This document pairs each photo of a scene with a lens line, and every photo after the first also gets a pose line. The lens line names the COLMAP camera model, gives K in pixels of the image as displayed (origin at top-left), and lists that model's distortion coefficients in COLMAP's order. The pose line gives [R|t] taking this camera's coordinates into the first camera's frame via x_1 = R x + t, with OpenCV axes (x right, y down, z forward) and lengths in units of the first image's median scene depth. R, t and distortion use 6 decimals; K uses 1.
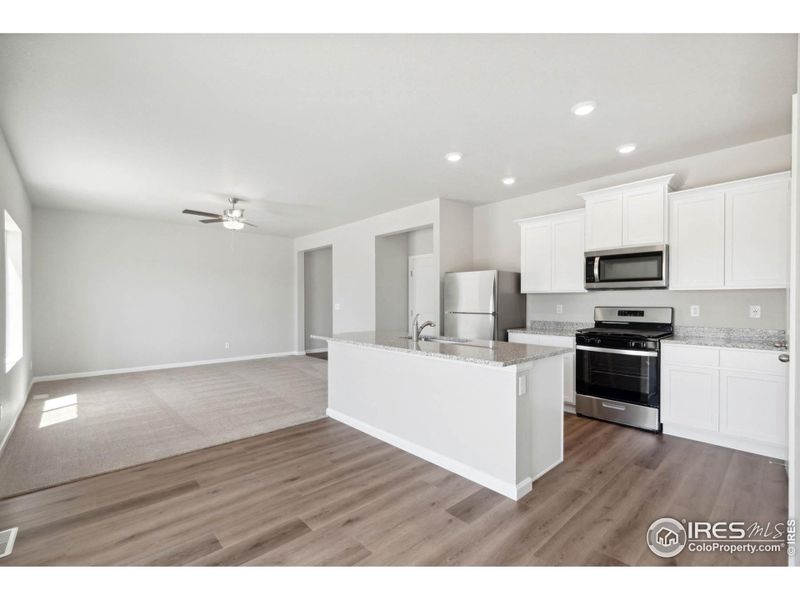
lens RADIAL K [[366.1, 0, 399.6], [0, 366.1, 298.3], [0, 0, 1]] dist [-0.003953, -0.000016]
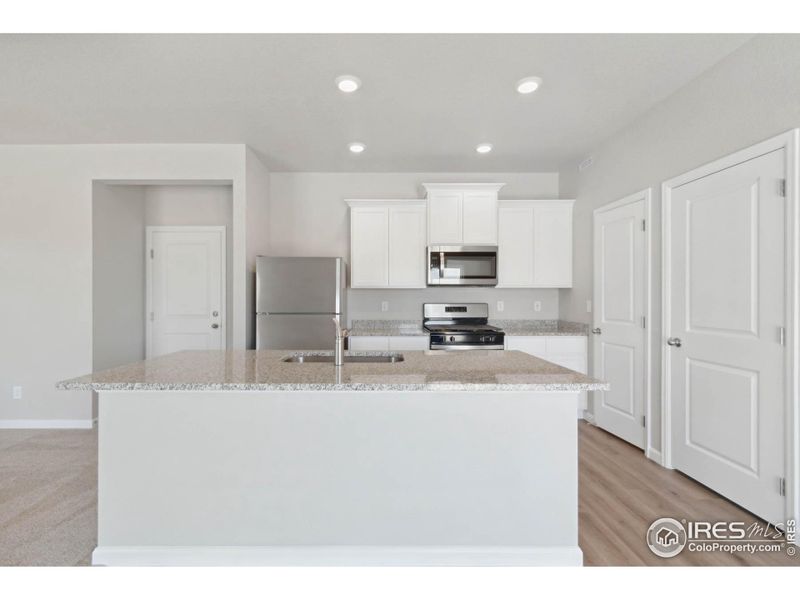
lens RADIAL K [[366.1, 0, 383.3], [0, 366.1, 294.2], [0, 0, 1]] dist [-0.003953, -0.000016]
pose [[0.662299, 0.005191, 0.749222, -0.296782], [-0.006368, 0.999979, -0.001299, 0.000557], [-0.749213, -0.003911, 0.662318, 0.478878]]
